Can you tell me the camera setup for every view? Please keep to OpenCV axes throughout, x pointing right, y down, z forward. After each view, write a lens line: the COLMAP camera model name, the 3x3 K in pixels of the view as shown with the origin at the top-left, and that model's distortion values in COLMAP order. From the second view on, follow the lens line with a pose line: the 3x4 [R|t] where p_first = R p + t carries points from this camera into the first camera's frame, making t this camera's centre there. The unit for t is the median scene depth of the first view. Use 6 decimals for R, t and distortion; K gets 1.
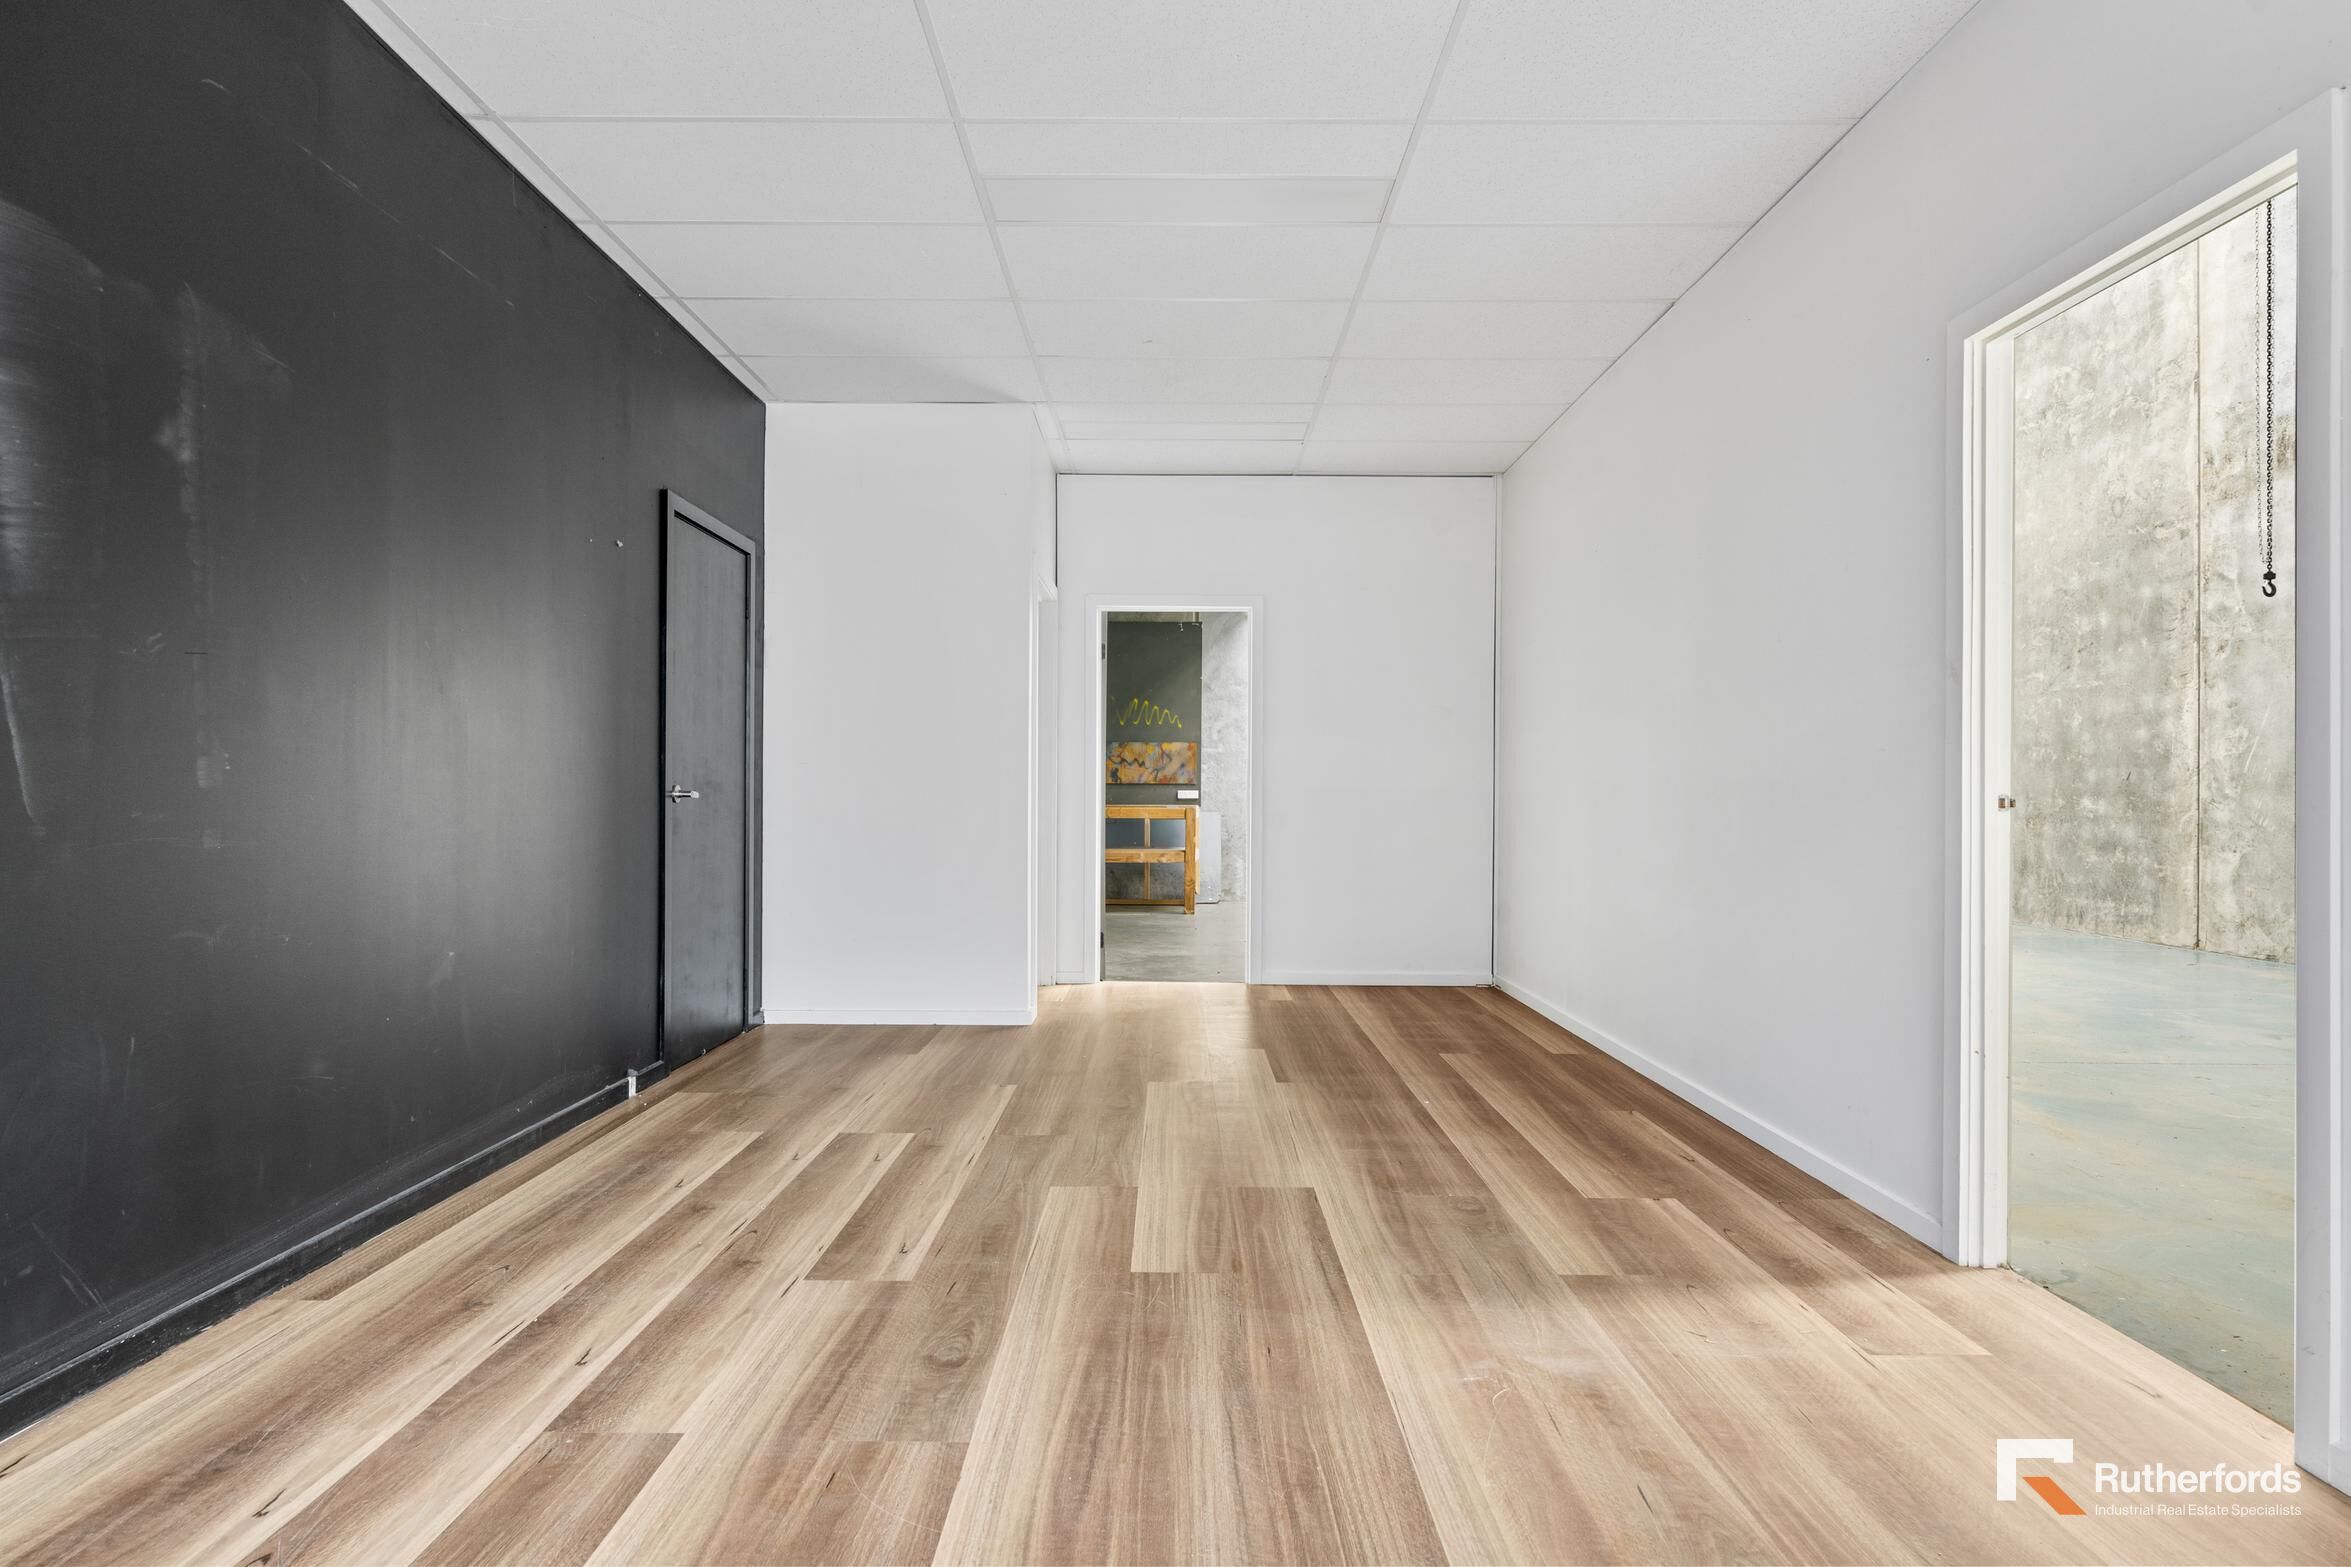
lens RADIAL K [[1299.9, 0, 1178.5], [0, 1299.9, 787.1], [0, 0, 1]] dist [-0.000828, 0.000761]
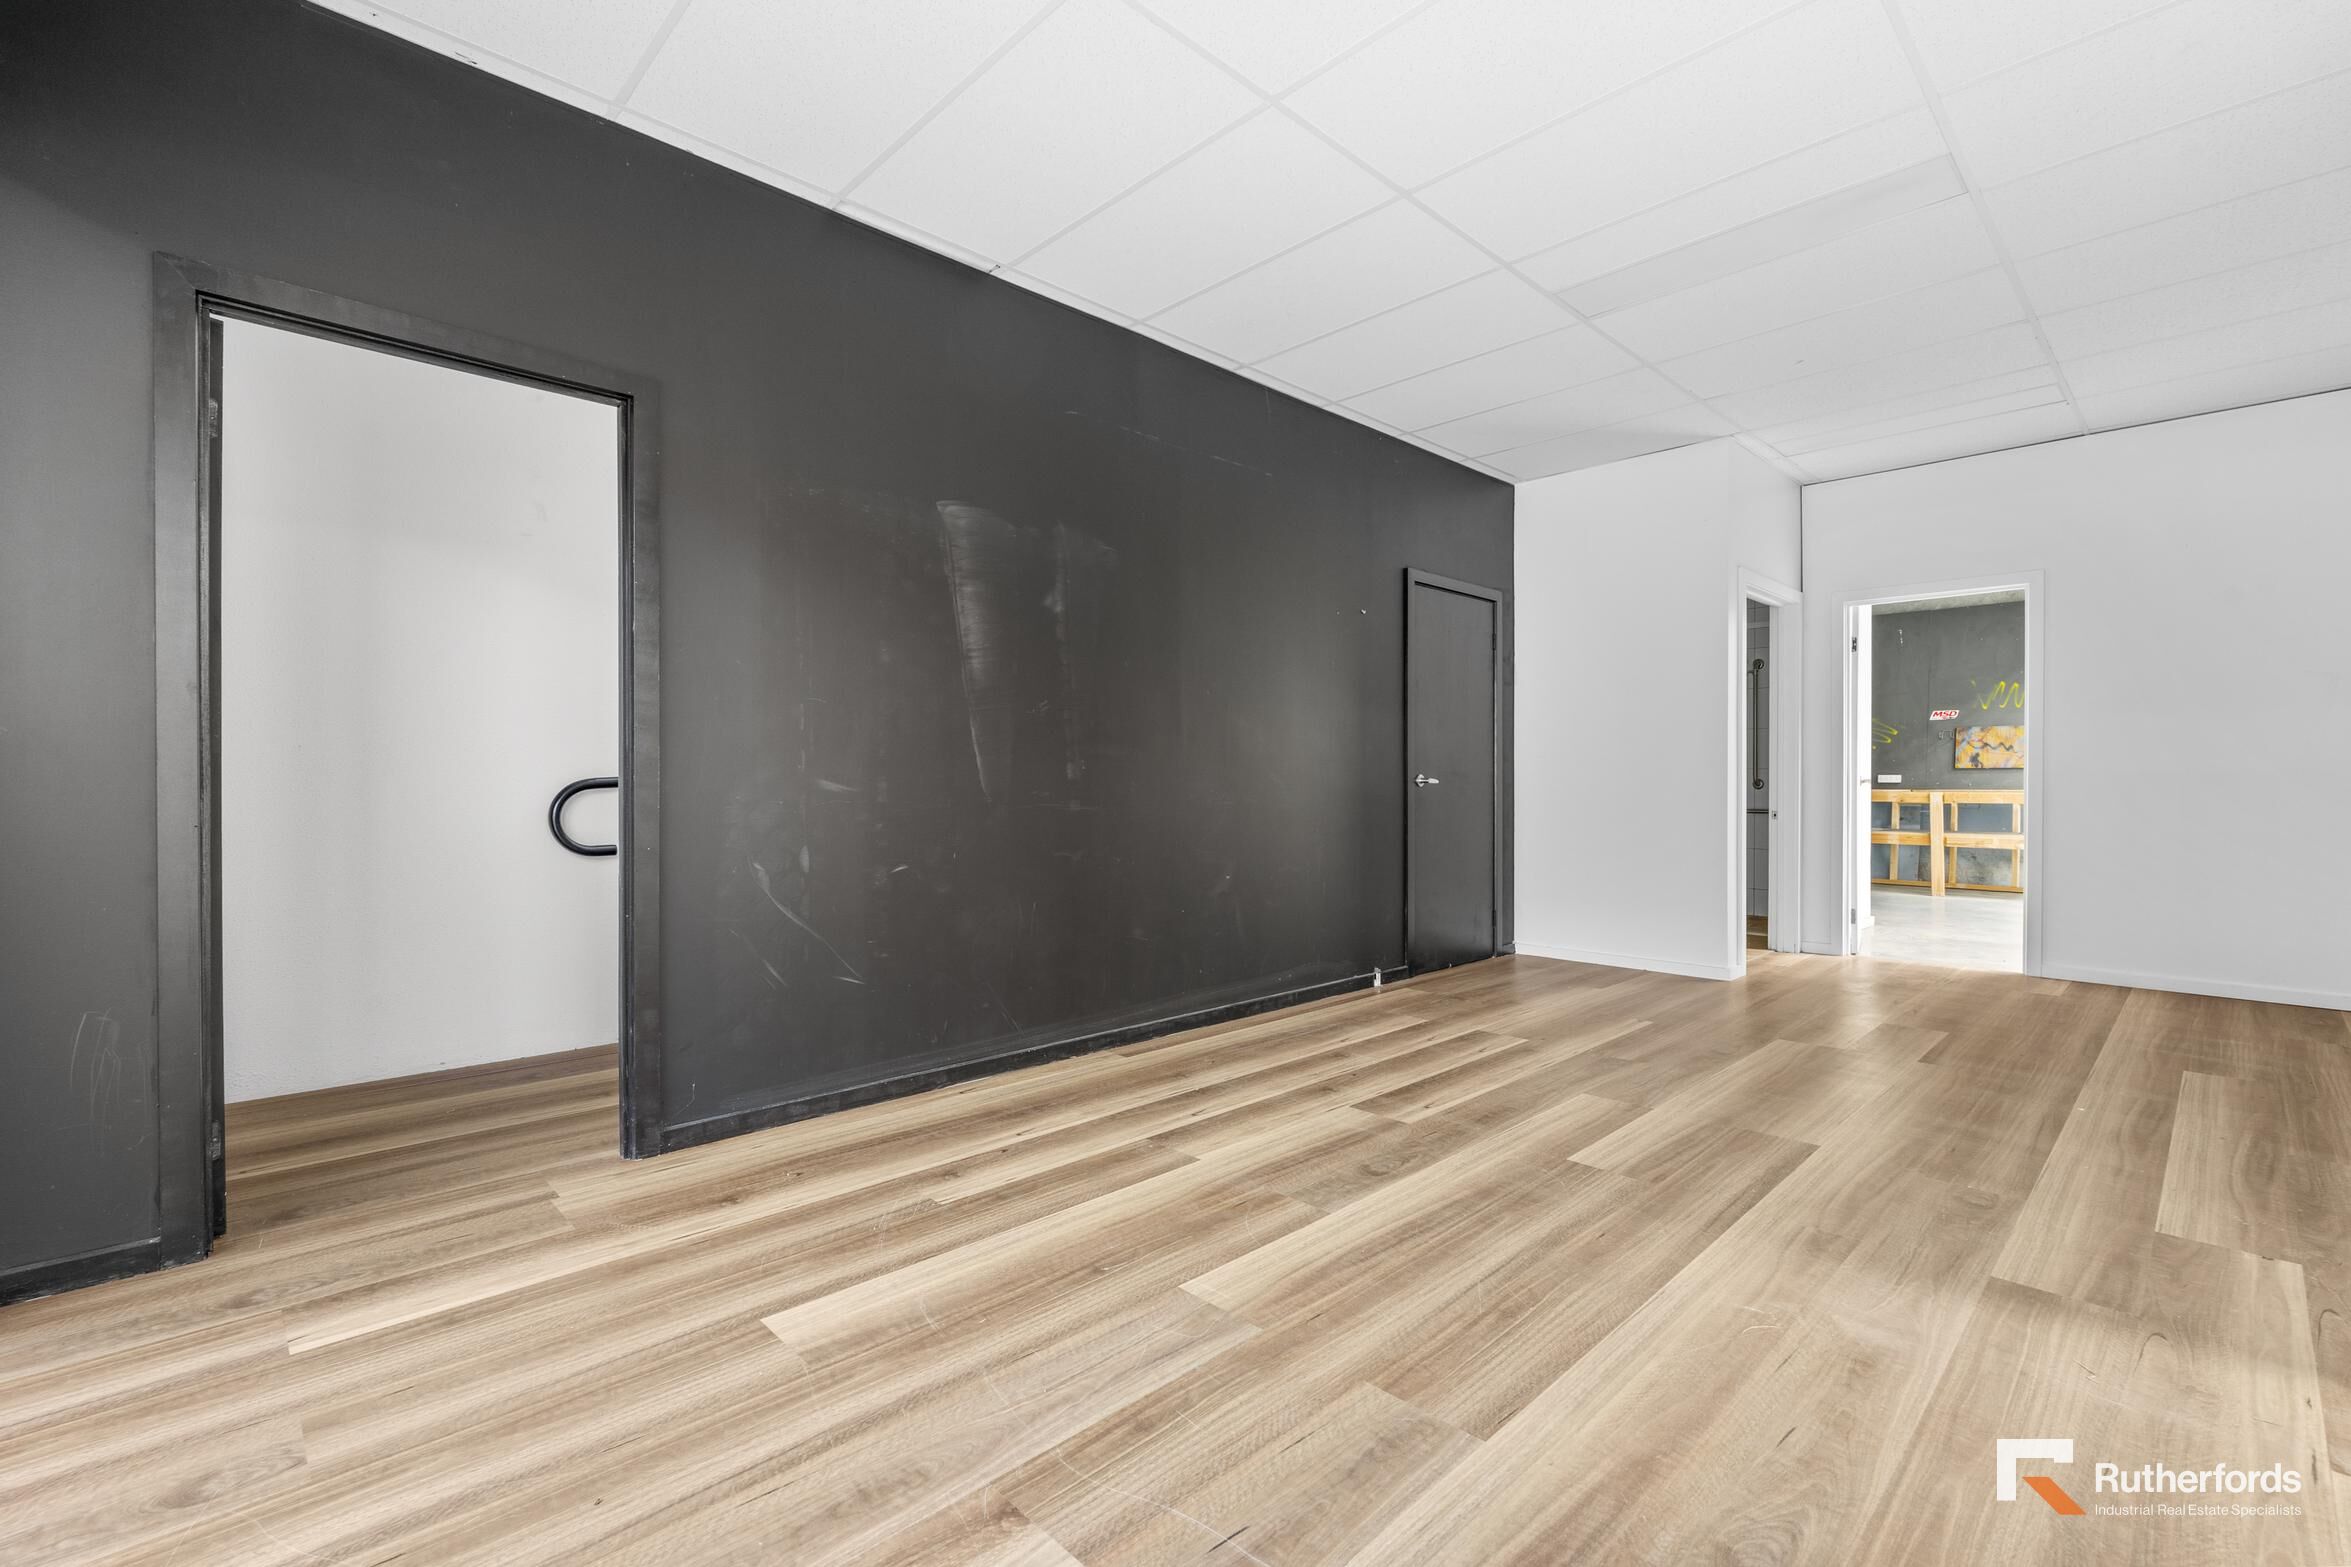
lens RADIAL K [[1038.6, 0, 1175.5], [0, 1038.6, 783.5], [0, 0, 1]] dist [-0.002548, -0.000070]
pose [[0.691746, -0.002521, -0.722136, 0.435152], [0.008005, 0.999959, 0.004177, 0.002972], [0.722096, -0.008670, 0.691738, 0.038082]]
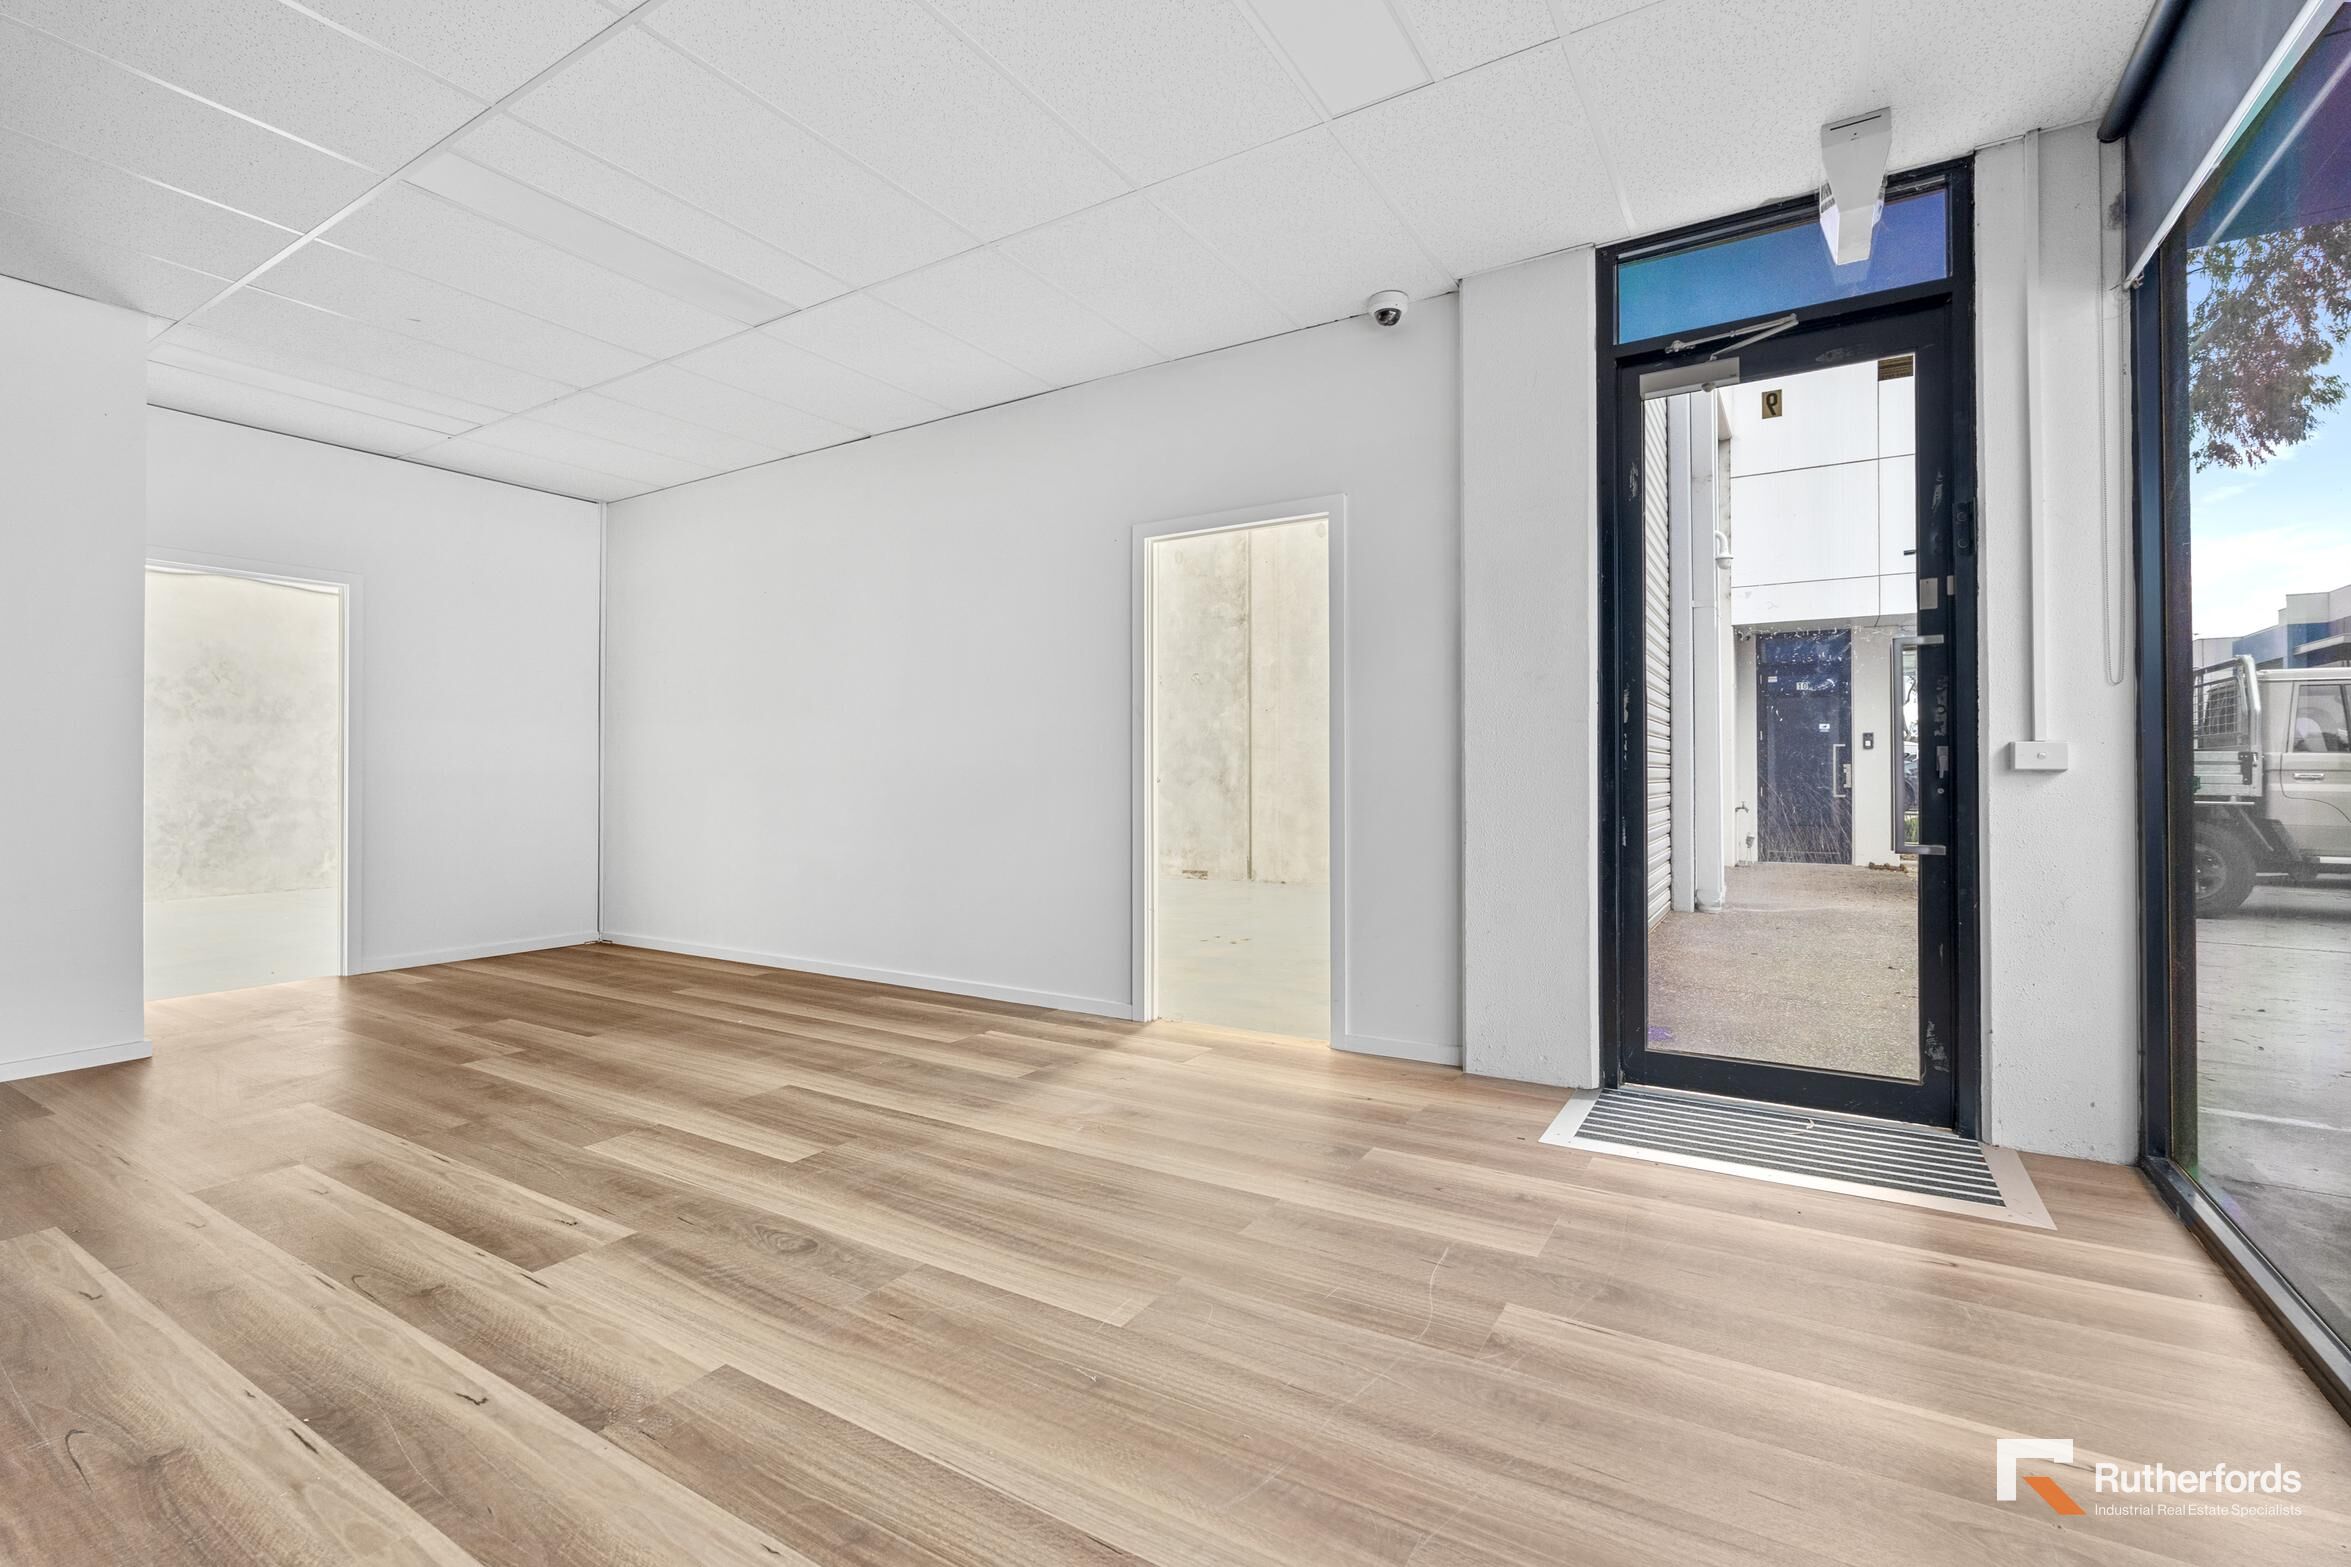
lens RADIAL K [[1038.6, 0, 1175.5], [0, 1038.6, 783.5], [0, 0, 1]] dist [-0.002548, -0.000070]
pose [[0.520257, -0.012501, 0.853918, -0.713422], [0.000153, 0.999894, 0.014544, -0.010621], [-0.854009, -0.007436, 0.520204, 0.161621]]
